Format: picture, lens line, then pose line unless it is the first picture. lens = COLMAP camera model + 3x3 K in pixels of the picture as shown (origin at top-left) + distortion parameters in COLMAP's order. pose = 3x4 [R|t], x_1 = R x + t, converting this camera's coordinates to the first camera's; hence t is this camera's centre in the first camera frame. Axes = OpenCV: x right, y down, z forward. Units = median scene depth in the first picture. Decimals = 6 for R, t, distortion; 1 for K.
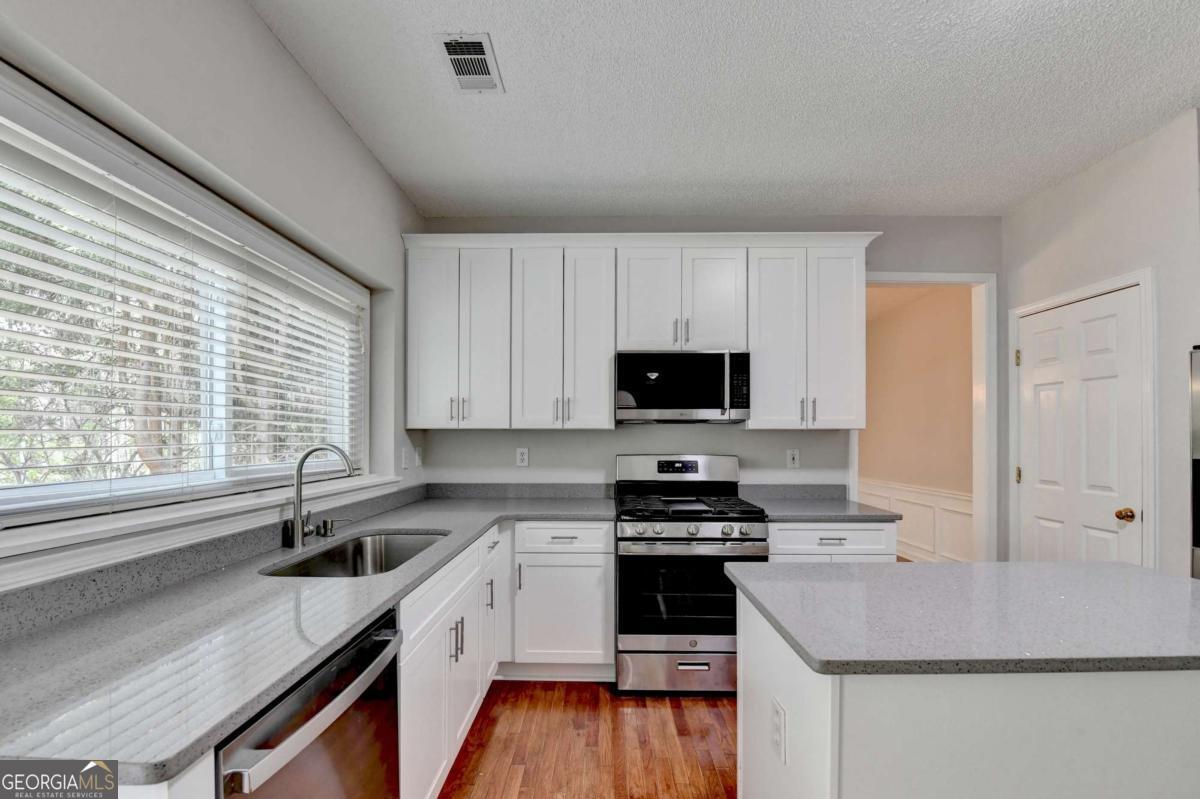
lens RADIAL K [[508.6, 0, 598.7], [0, 508.6, 432.9], [0, 0, 1]] dist [-0.014554, -0.001882]
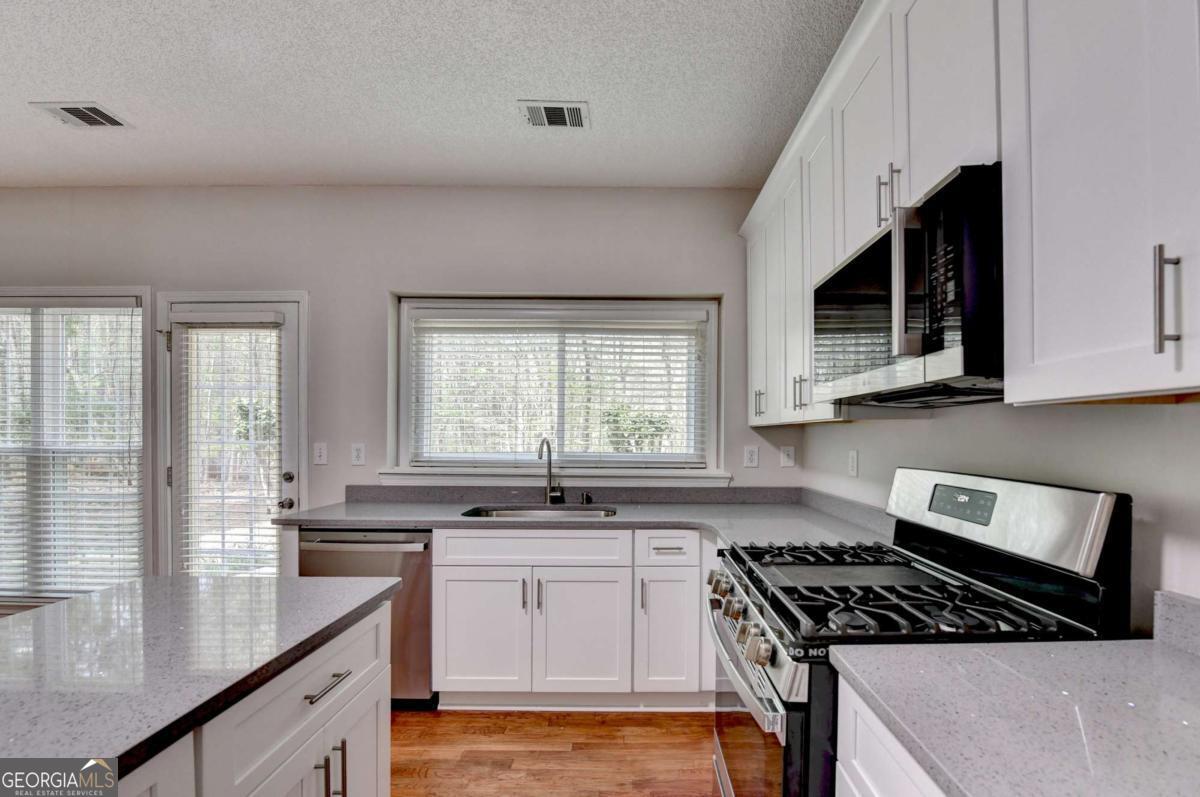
lens RADIAL K [[508.2, 0, 612.3], [0, 508.2, 436.0], [0, 0, 1]] dist [-0.010999, -0.002568]
pose [[0.008770, -0.012876, -0.999879, 0.600163], [-0.000732, 0.999917, -0.012883, 0.023128], [0.999961, 0.000845, 0.008760, 0.732058]]
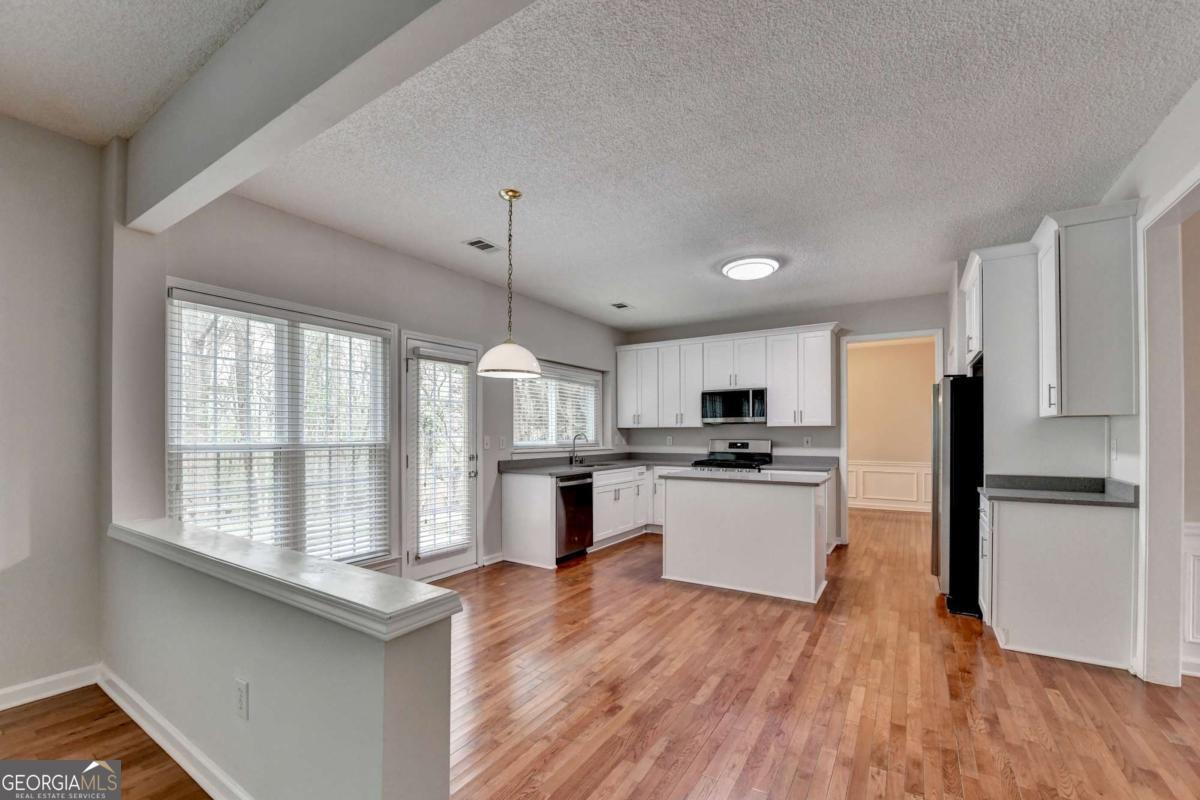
lens RADIAL K [[508.6, 0, 590.3], [0, 508.6, 434.7], [0, 0, 1]] dist [-0.014554, -0.001882]
pose [[0.848241, -0.003619, -0.529599, 0.776966], [0.006623, 0.999971, 0.003775, 0.013326], [0.529569, -0.006710, 0.848240, -1.088917]]
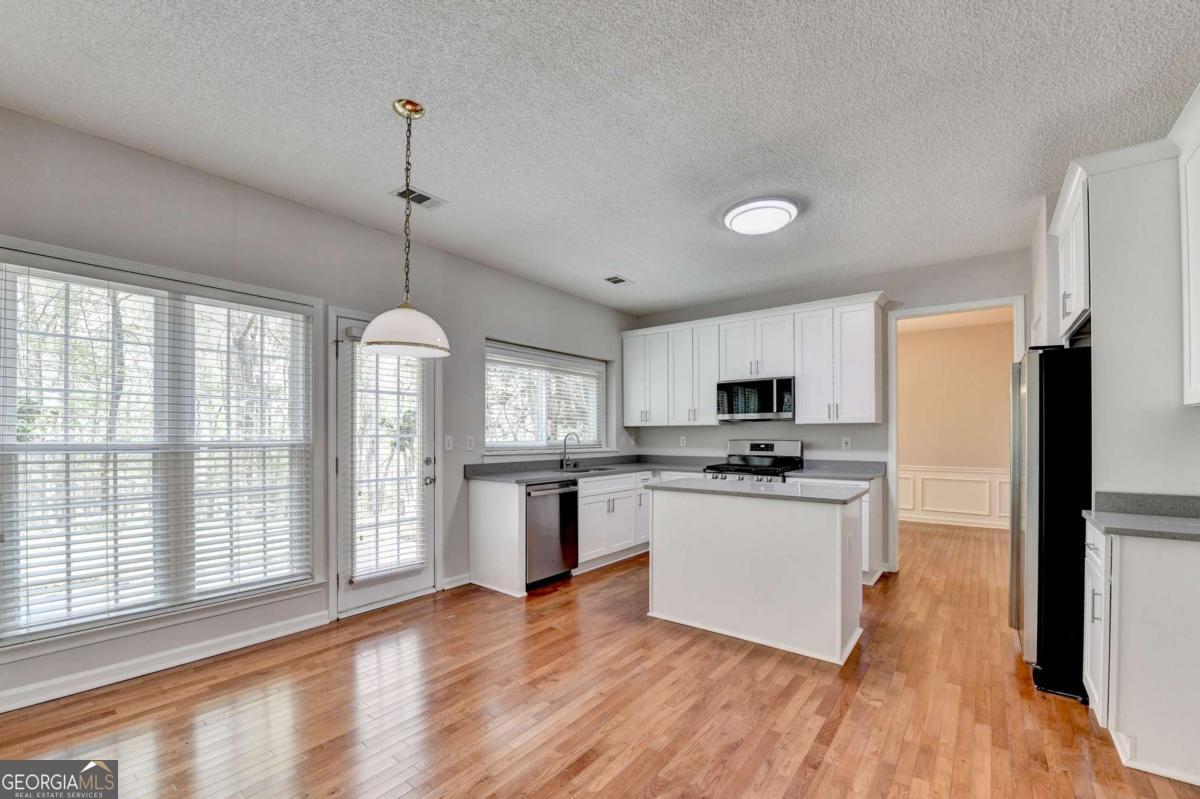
lens RADIAL K [[508.6, 0, 603.6], [0, 508.6, 432.9], [0, 0, 1]] dist [-0.014554, -0.001882]
pose [[0.803122, -0.004852, -0.595794, 0.785149], [0.005246, 0.999986, -0.001073, 0.019929], [0.595791, -0.002264, 0.803136, -0.706775]]
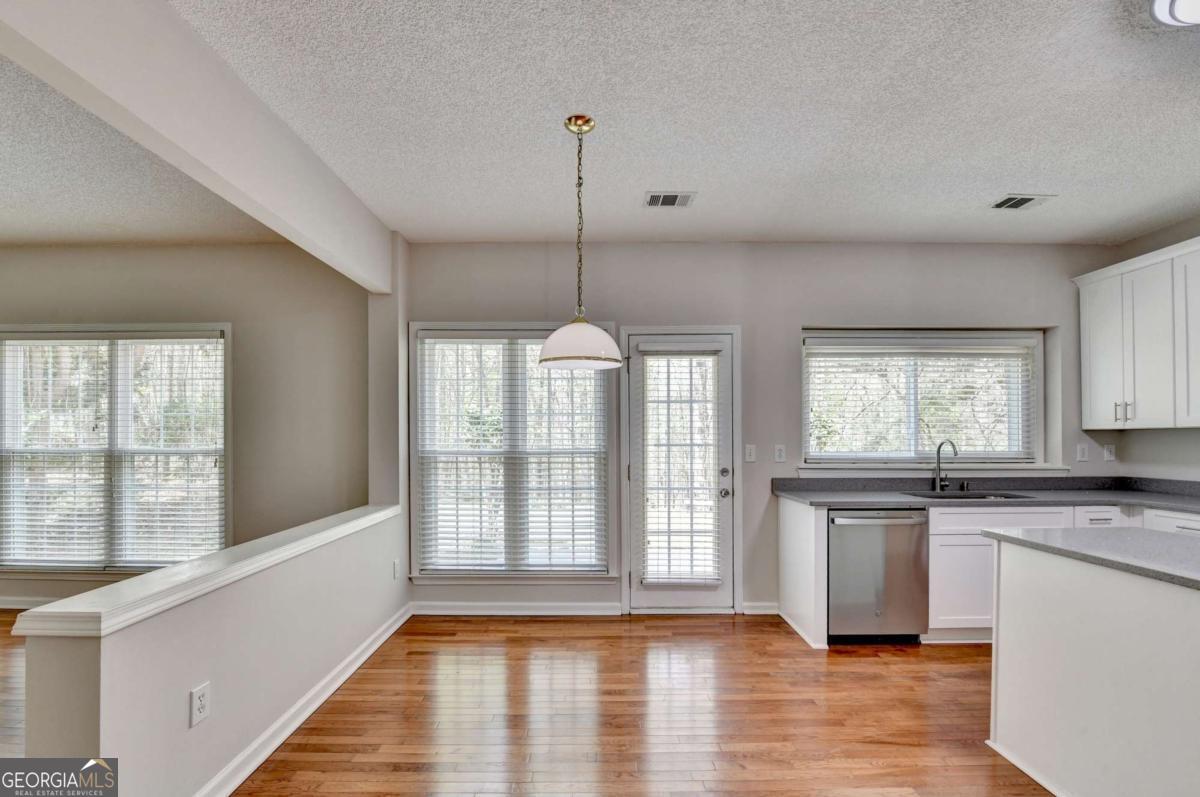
lens RADIAL K [[508.2, 0, 573.5], [0, 508.2, 438.6], [0, 0, 1]] dist [-0.010999, -0.002568]
pose [[0.006712, -0.005723, -0.999961, 0.867900], [0.006848, 0.999960, -0.005677, 0.012428], [0.999954, -0.006809, 0.006751, -0.282817]]
